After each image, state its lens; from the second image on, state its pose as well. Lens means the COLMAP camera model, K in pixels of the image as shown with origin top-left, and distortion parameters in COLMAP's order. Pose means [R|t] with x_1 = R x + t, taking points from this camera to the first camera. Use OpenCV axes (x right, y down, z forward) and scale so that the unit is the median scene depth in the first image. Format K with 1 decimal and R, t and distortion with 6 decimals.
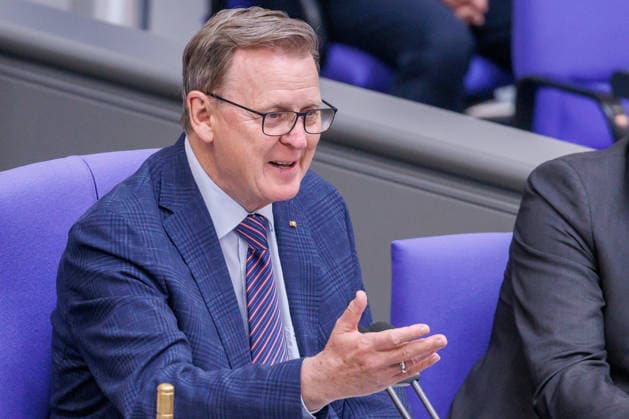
lens RADIAL K [[4331.5, 0, 314.5], [0, 4331.5, 209.5], [0, 0, 1]] dist [-0.028231, -15.990803]
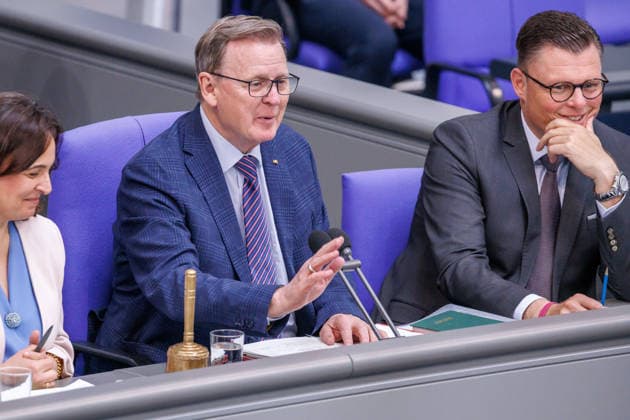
lens RADIAL K [[4338.4, 0, 315.0], [0, 4338.4, 210.0], [0, 0, 1]] dist [-0.028231, -15.990803]
pose [[0.999993, 0.001079, 0.003679, 0.003094], [-0.001110, 0.999965, 0.008307, 0.007270], [-0.003670, -0.008311, 0.999959, -0.487498]]
